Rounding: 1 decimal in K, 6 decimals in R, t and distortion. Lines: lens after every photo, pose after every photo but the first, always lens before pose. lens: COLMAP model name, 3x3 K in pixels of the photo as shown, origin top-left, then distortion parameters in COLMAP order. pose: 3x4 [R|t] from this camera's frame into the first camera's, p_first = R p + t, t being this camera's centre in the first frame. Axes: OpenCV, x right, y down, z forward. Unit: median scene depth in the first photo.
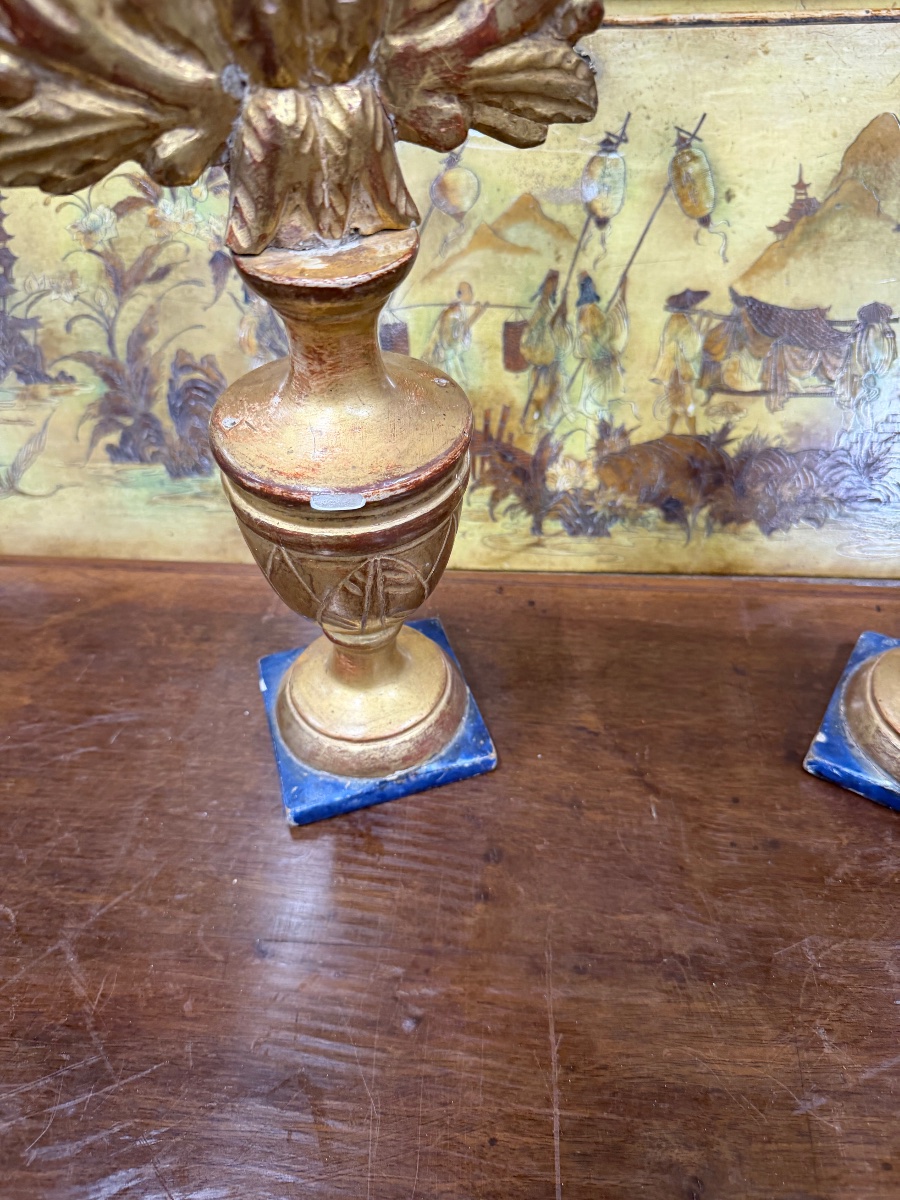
lens RADIAL K [[858.9, 0, 449.6], [0, 858.9, 607.0], [0, 0, 1]] dist [0.007998, -0.027378]
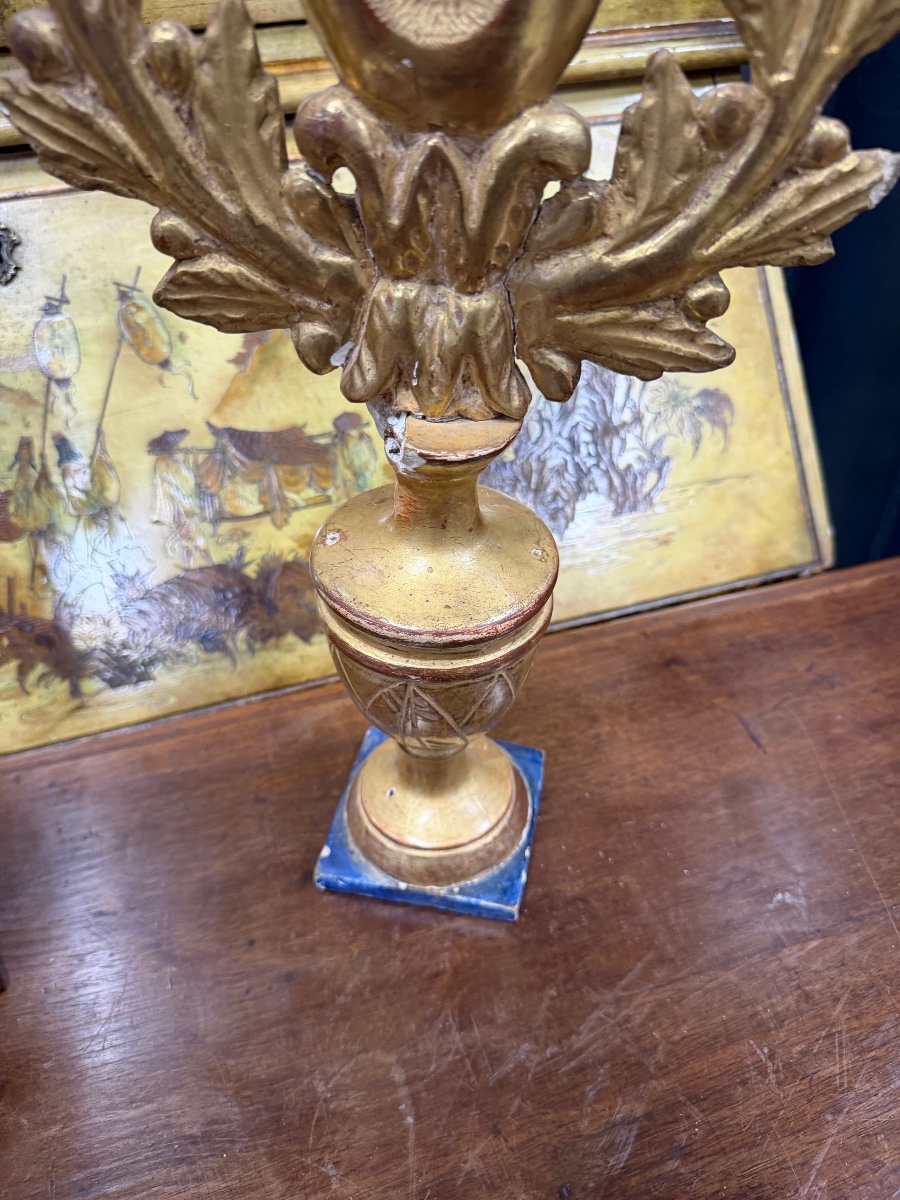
lens RADIAL K [[858.9, 0, 445.5], [0, 858.9, 599.8], [0, 0, 1]] dist [0.007998, -0.027378]
pose [[0.935092, -0.232333, 0.267628, 0.264108], [0.254567, 0.965703, -0.051113, -0.036969], [-0.246574, 0.115924, 0.962166, -0.046810]]
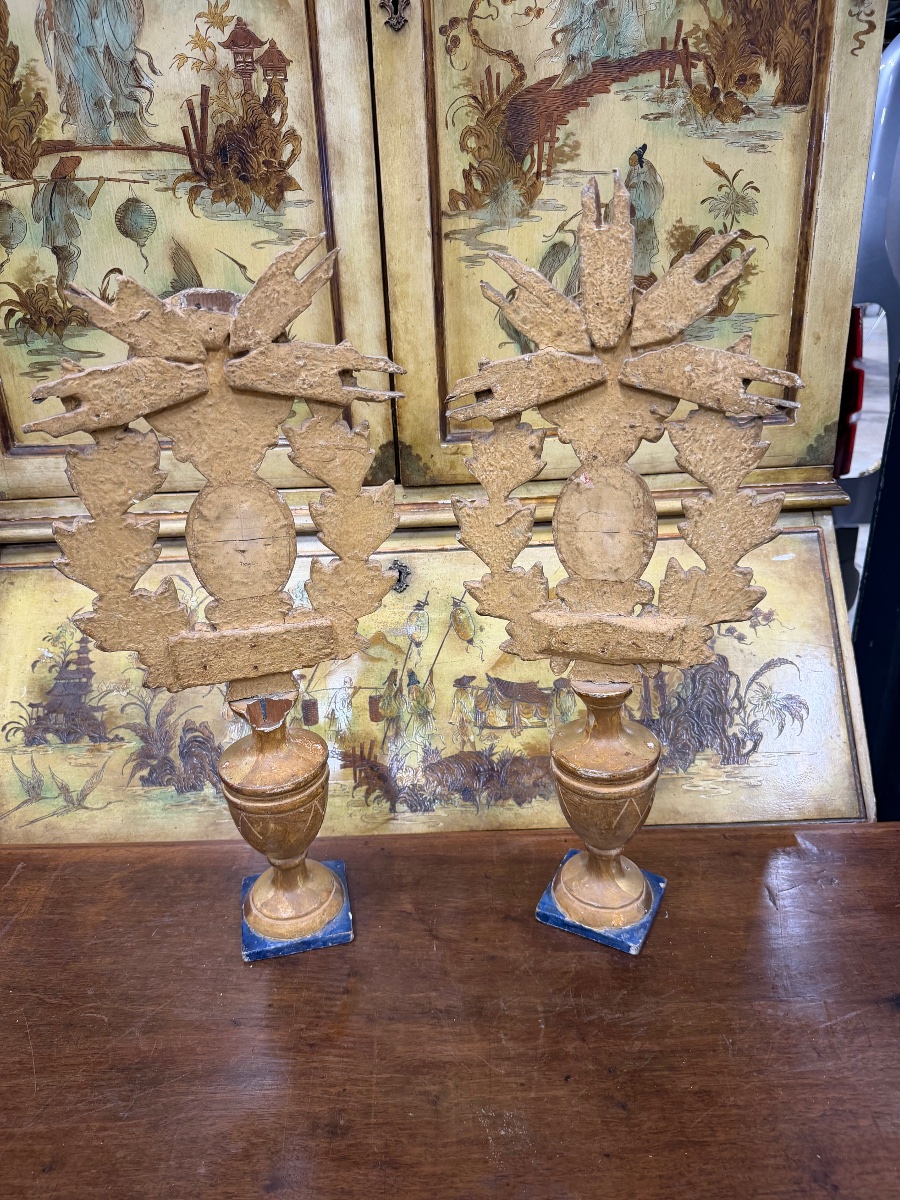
lens RADIAL K [[858.9, 0, 452.3], [0, 858.9, 603.7], [0, 0, 1]] dist [0.007998, -0.027378]
pose [[0.996445, -0.040596, 0.073814, 0.116119], [0.063875, 0.935377, -0.347835, 0.134643], [-0.054924, 0.351314, 0.934645, -0.807733]]
